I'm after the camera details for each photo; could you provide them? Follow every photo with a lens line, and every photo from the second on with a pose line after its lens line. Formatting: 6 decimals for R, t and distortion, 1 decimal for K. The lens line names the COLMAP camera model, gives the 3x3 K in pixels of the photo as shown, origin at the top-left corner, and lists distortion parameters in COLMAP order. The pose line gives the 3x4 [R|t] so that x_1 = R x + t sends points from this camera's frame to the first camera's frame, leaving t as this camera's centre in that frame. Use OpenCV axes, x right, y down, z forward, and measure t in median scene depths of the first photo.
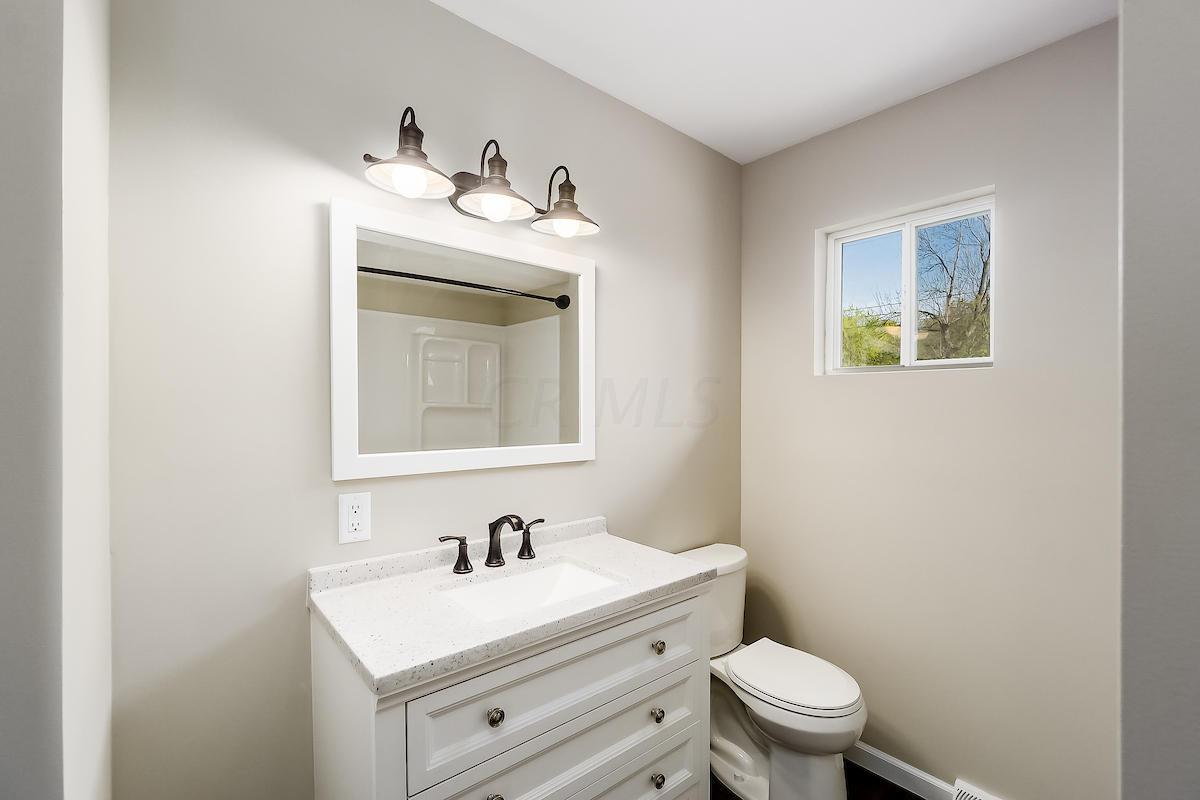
lens RADIAL K [[536.0, 0, 579.4], [0, 536.0, 389.6], [0, 0, 1]] dist [-0.002556, -0.000353]
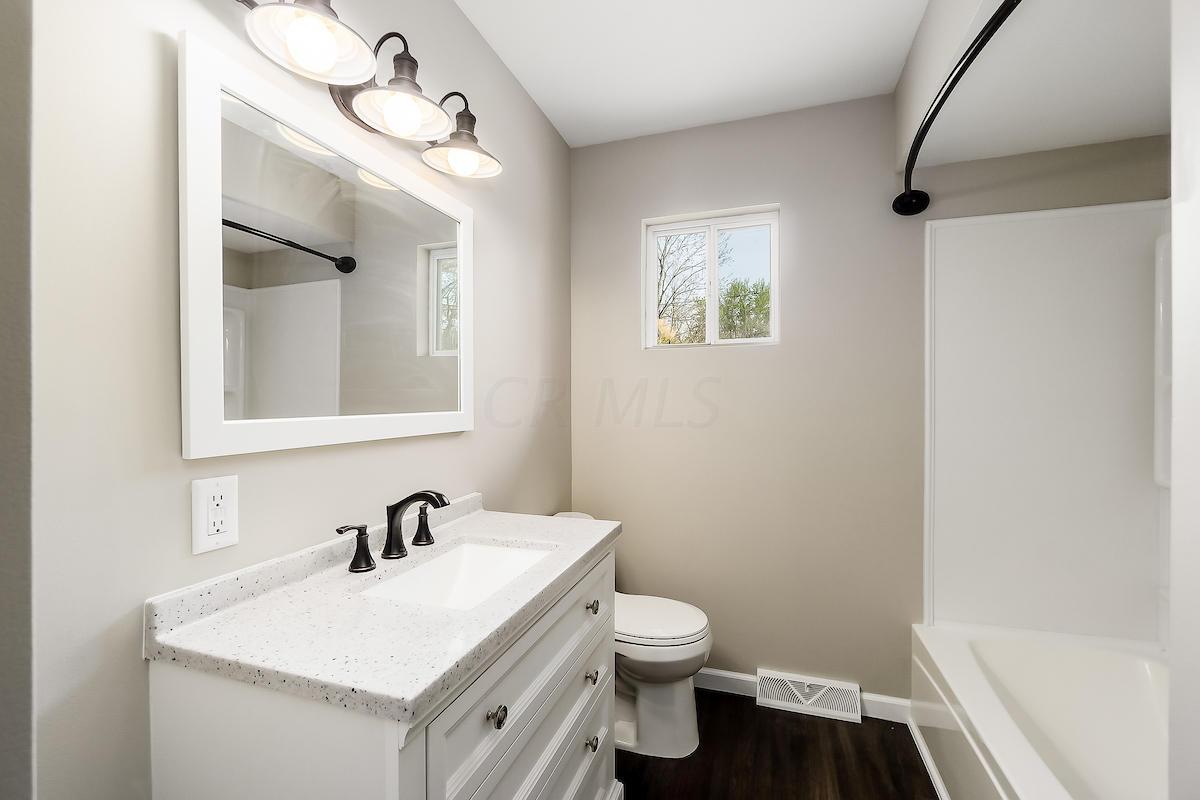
lens RADIAL K [[536.0, 0, 579.4], [0, 536.0, 389.6], [0, 0, 1]] dist [-0.002556, -0.000353]
pose [[0.851229, -0.000085, 0.524794, -0.358712], [-0.001005, 0.999998, 0.001792, 0.074658], [-0.524793, -0.002053, 0.851227, 0.167434]]
